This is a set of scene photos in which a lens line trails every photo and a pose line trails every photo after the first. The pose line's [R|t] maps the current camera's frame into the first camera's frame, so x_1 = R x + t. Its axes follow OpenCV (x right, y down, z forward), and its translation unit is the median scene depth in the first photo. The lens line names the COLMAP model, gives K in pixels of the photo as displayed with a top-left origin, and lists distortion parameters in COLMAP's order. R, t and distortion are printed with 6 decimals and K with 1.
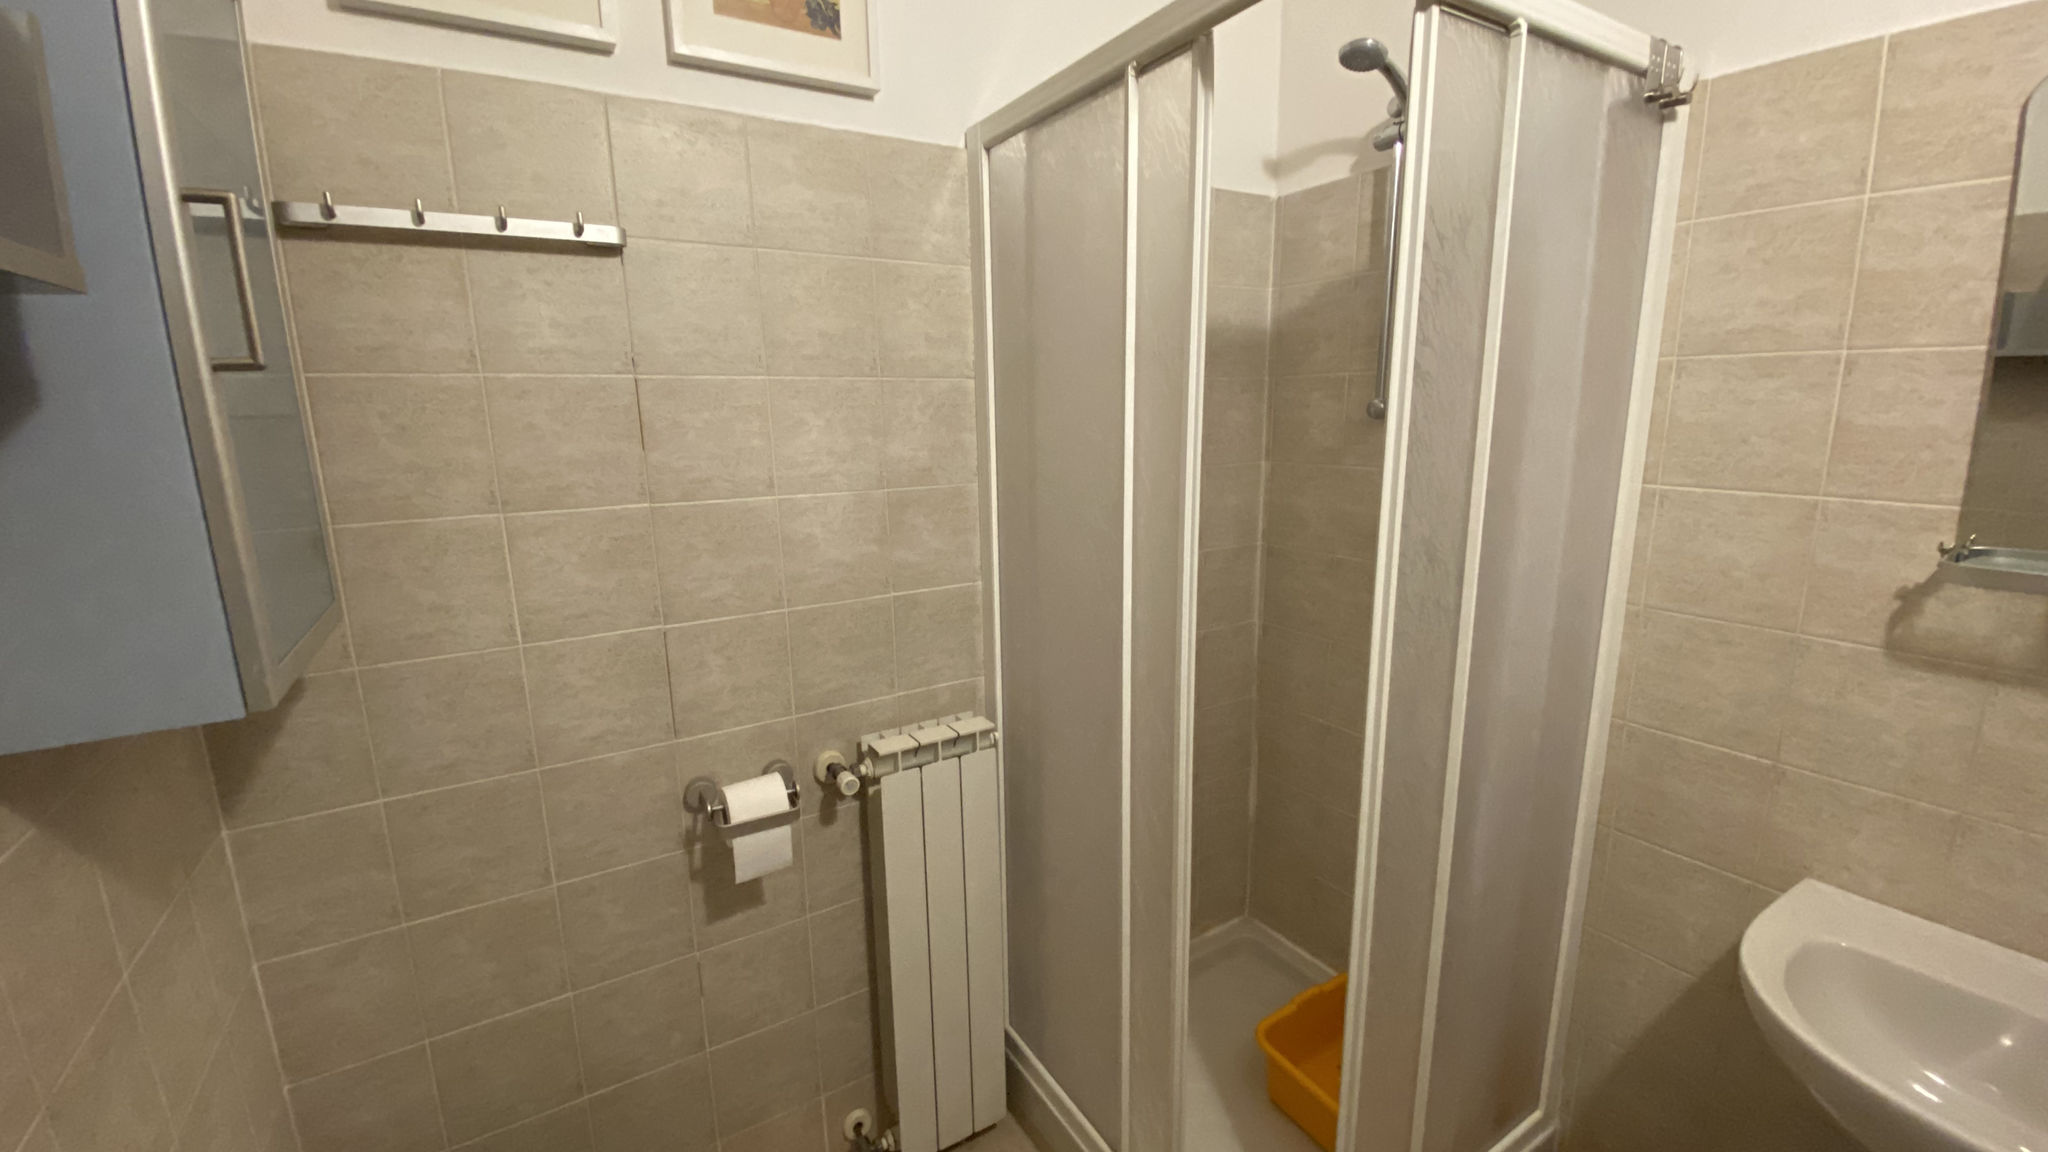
lens RADIAL K [[830.0, 0, 1026.8], [0, 830.0, 579.7], [0, 0, 1]] dist [-0.003569, -0.001485]
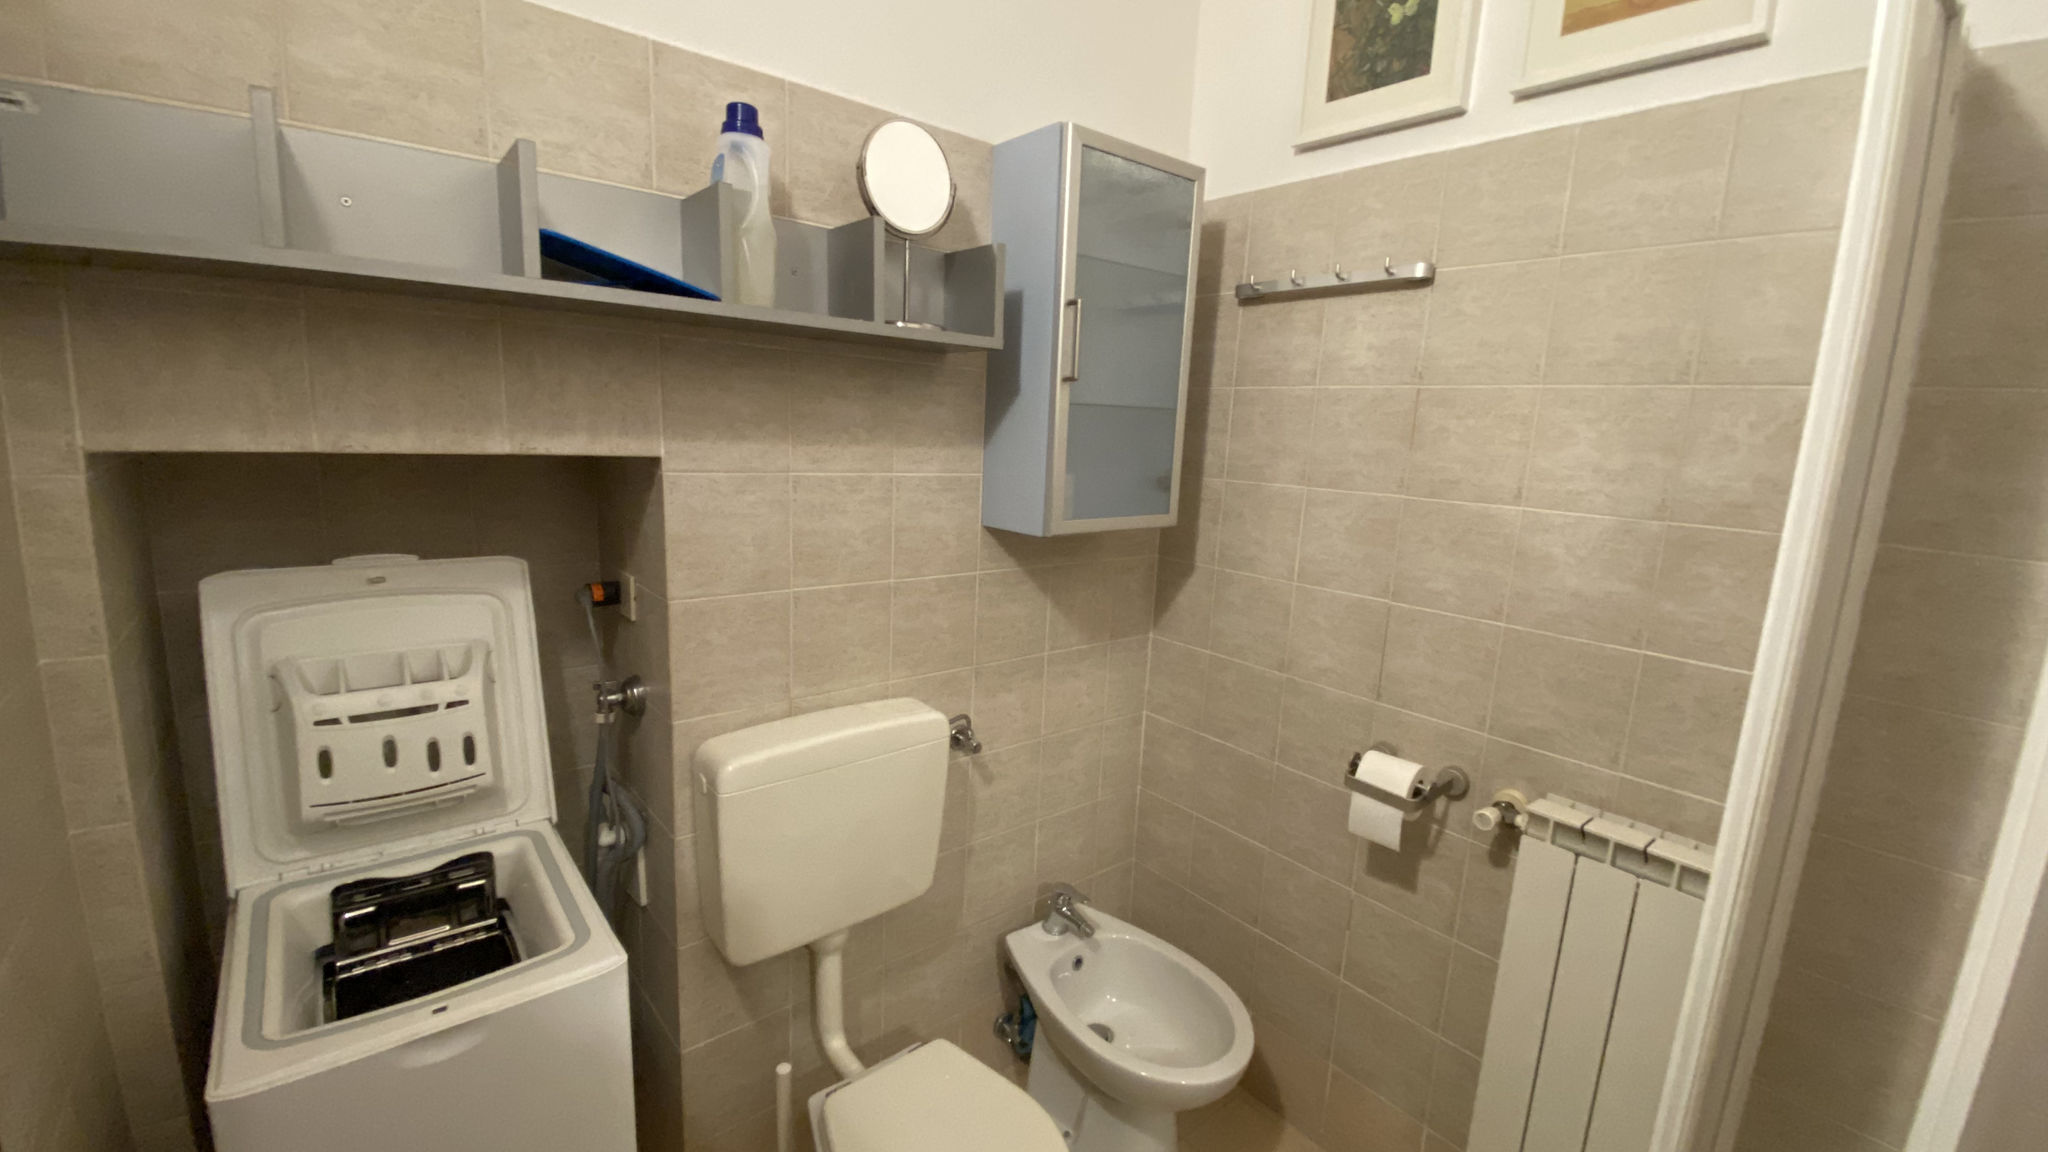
lens RADIAL K [[833.2, 0, 1019.0], [0, 833.2, 570.4], [0, 0, 1]] dist [0.021336, -0.011584]
pose [[0.123325, 0.197944, -0.972424, 0.622224], [-0.237203, 0.957380, 0.164799, -0.055291], [0.963600, 0.210338, 0.165022, 0.299864]]
